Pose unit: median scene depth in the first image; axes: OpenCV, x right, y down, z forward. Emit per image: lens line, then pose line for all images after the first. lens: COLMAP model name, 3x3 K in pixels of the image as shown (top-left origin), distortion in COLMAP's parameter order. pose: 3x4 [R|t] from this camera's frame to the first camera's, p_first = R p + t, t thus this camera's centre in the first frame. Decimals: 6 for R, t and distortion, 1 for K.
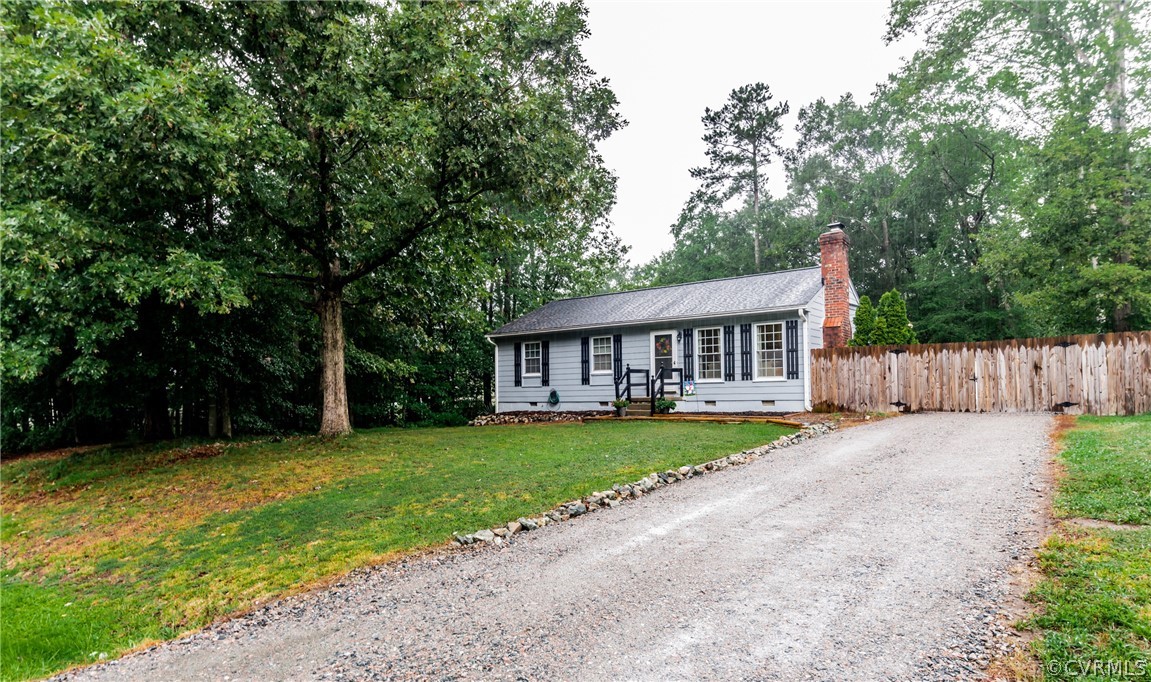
lens RADIAL K [[664.5, 0, 575.7], [0, 664.5, 341.1], [0, 0, 1]] dist [-0.004995, 0.001247]
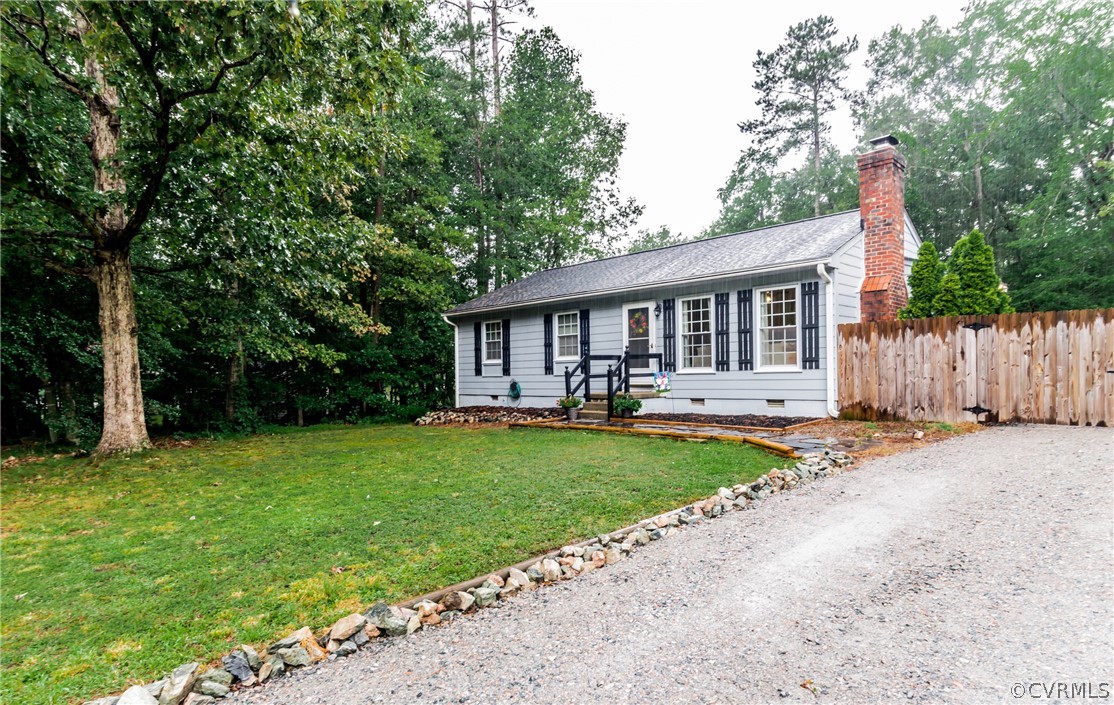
lens RADIAL K [[642.8, 0, 556.1], [0, 642.8, 350.4], [0, 0, 1]] dist [0.001972, -0.003838]
pose [[0.988574, -0.007698, -0.150538, 0.150917], [0.014214, 0.999006, 0.042254, 0.006057], [0.150063, -0.043911, 0.987701, 0.280023]]
